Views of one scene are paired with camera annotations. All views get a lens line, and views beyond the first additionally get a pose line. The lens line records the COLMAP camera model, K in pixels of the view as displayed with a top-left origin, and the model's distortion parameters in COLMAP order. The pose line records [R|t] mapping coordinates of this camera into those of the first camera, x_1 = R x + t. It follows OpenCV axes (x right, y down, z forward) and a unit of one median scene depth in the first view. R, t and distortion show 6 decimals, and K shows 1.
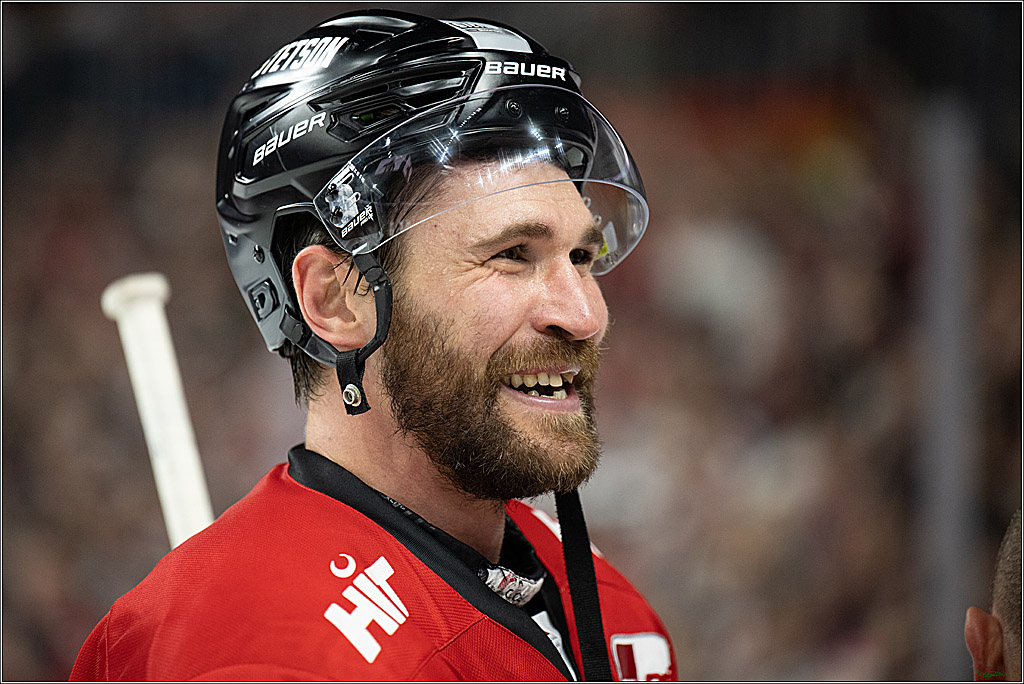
lens RADIAL K [[5903.5, 0, 512.0], [0, 5903.5, 342.0], [0, 0, 1]] dist [-0.450761, 0.000000]
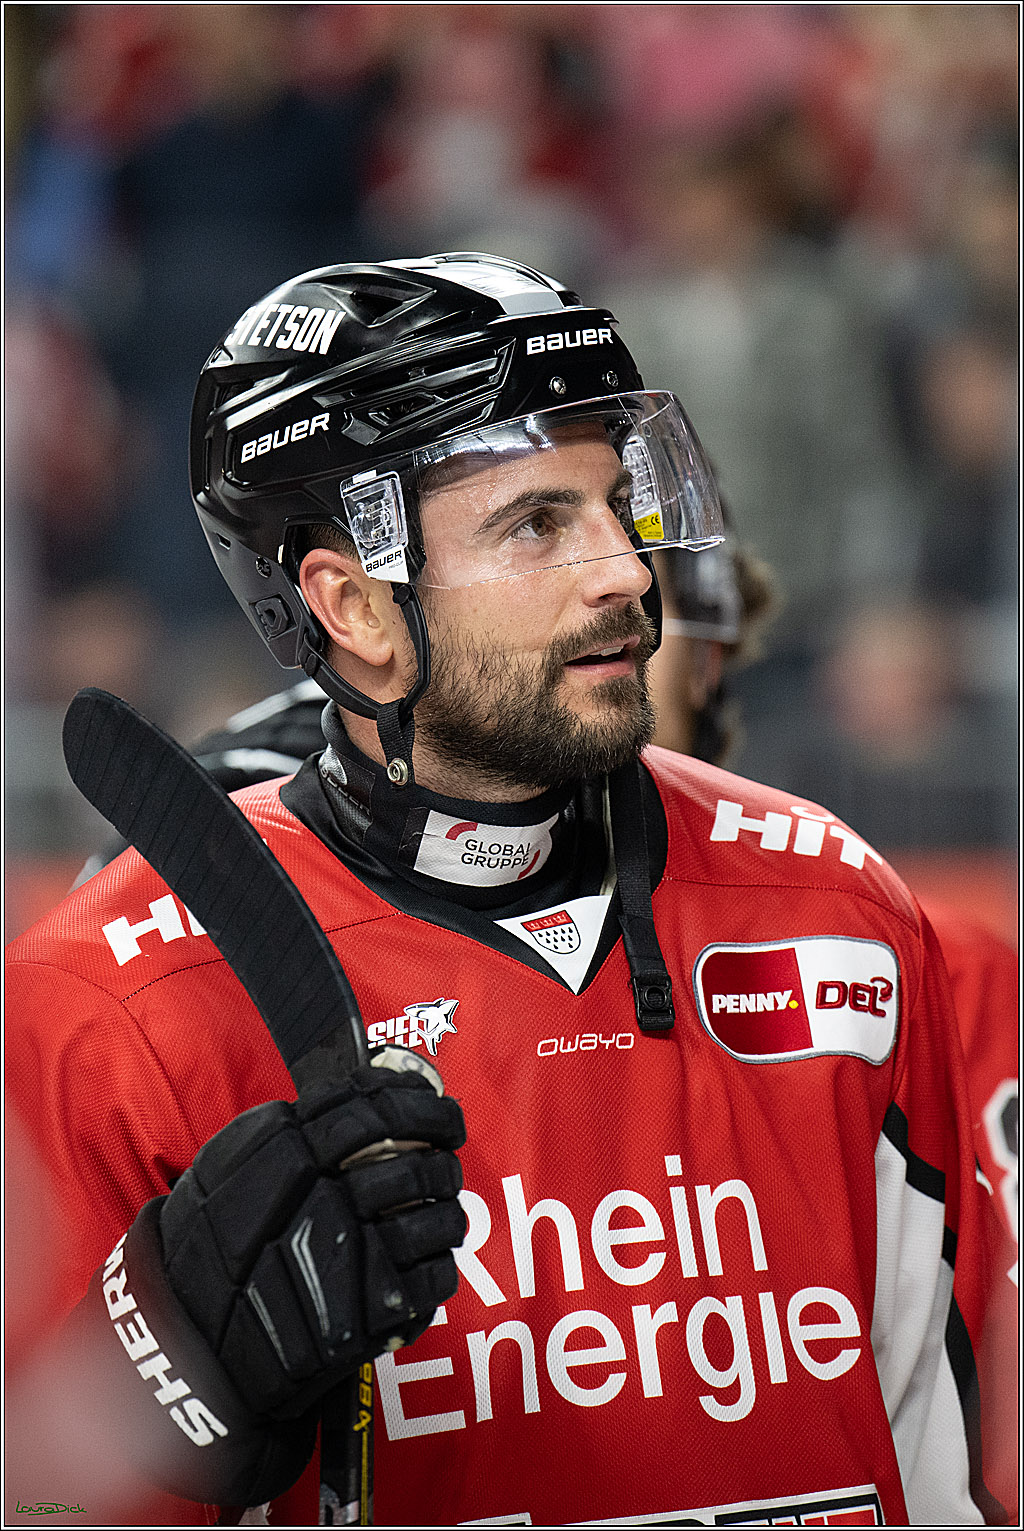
lens RADIAL K [[8826.5, 0, 512.0], [0, 8826.5, 765.5], [0, 0, 1]] dist [-0.450761, 0.000000]
pose [[0.995936, -0.088310, -0.017664, 0.011164], [0.088173, 0.996070, -0.008386, 0.023067], [0.018335, 0.006794, 0.999809, -0.228022]]
